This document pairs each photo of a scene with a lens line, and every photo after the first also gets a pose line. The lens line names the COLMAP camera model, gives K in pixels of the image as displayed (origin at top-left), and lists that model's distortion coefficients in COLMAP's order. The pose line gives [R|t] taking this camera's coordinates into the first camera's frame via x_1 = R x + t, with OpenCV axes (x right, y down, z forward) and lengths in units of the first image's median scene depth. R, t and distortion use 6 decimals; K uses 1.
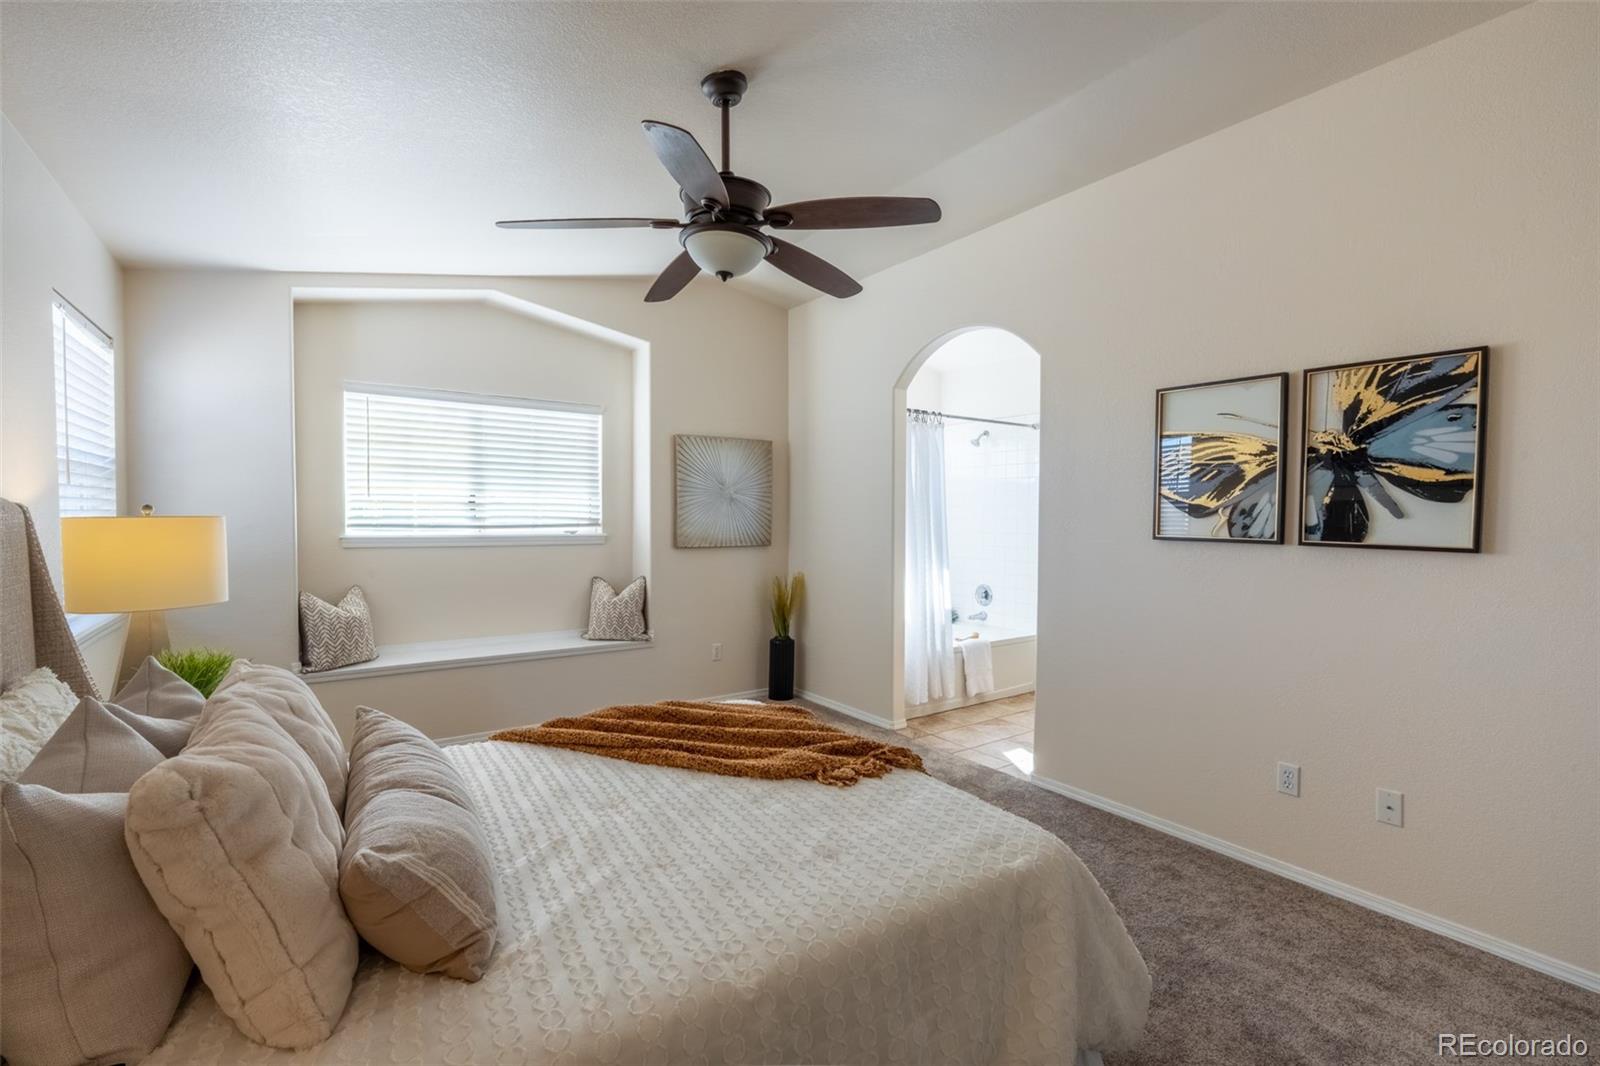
lens RADIAL K [[709.8, 0, 792.8], [0, 709.8, 538.0], [0, 0, 1]] dist [-0.008800, 0.000742]
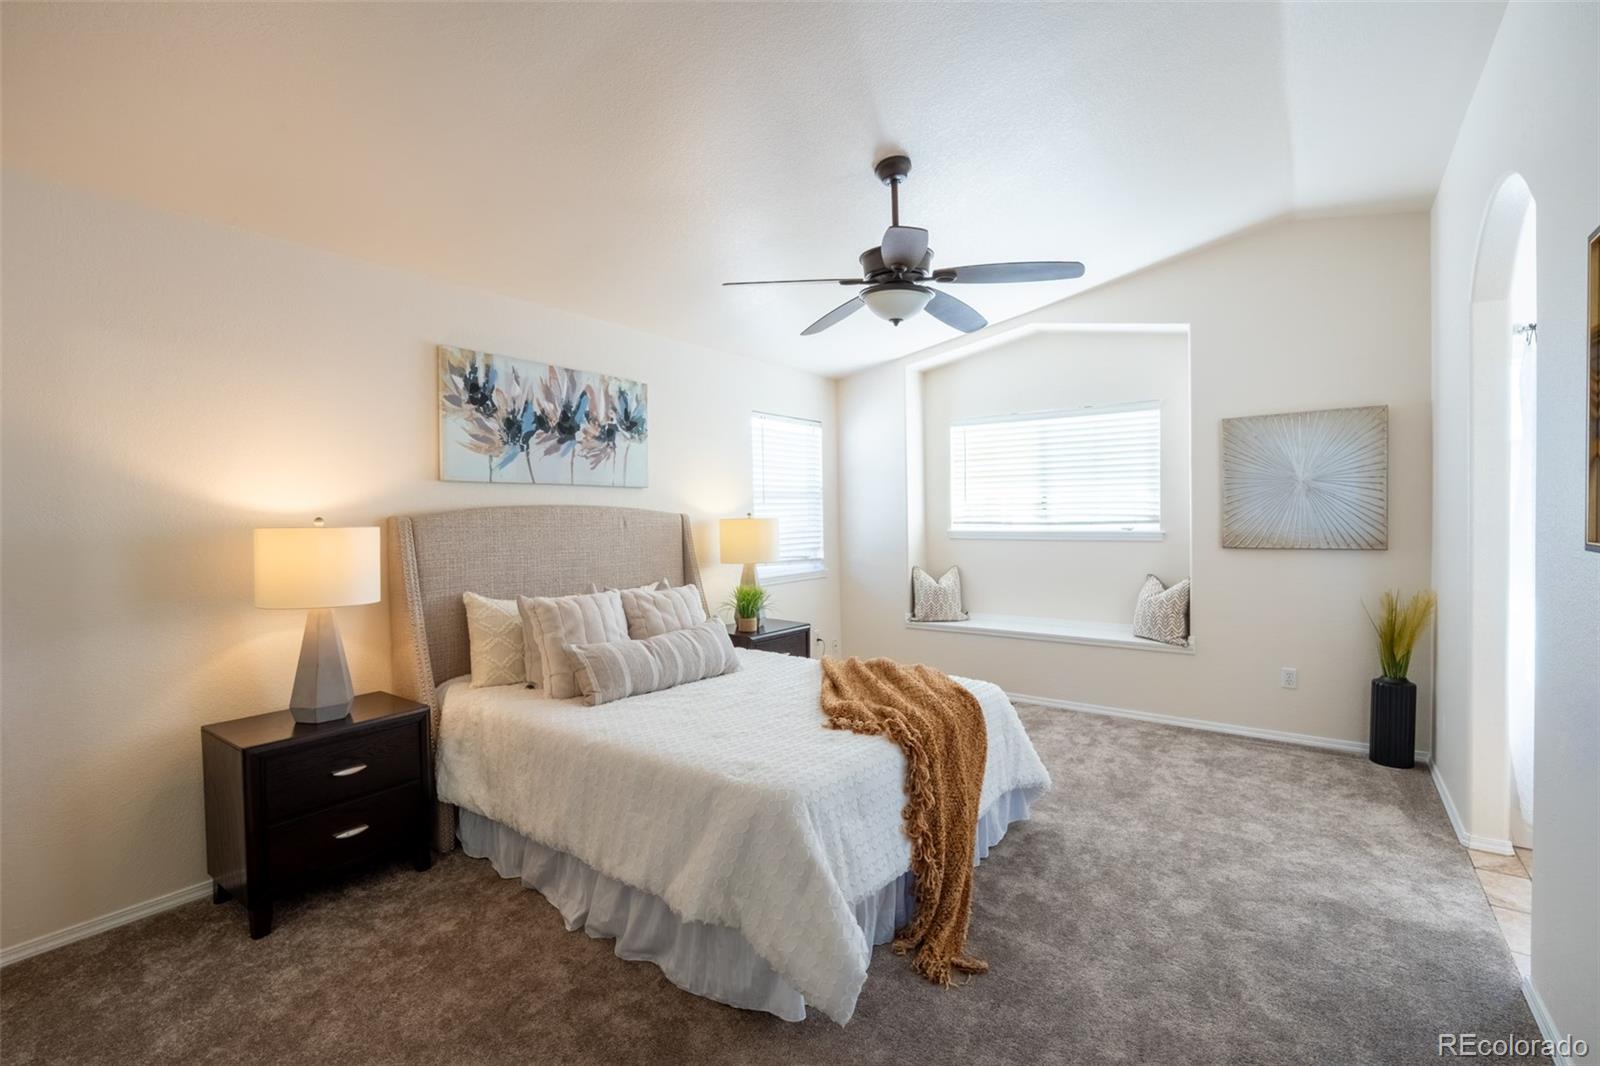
lens RADIAL K [[709.8, 0, 785.1], [0, 709.8, 529.5], [0, 0, 1]] dist [-0.008800, 0.000742]
pose [[0.312730, 0.008653, -0.949803, 0.505400], [-0.016033, 0.999864, 0.003830, -0.003299], [0.949707, 0.014031, 0.312826, 0.211492]]
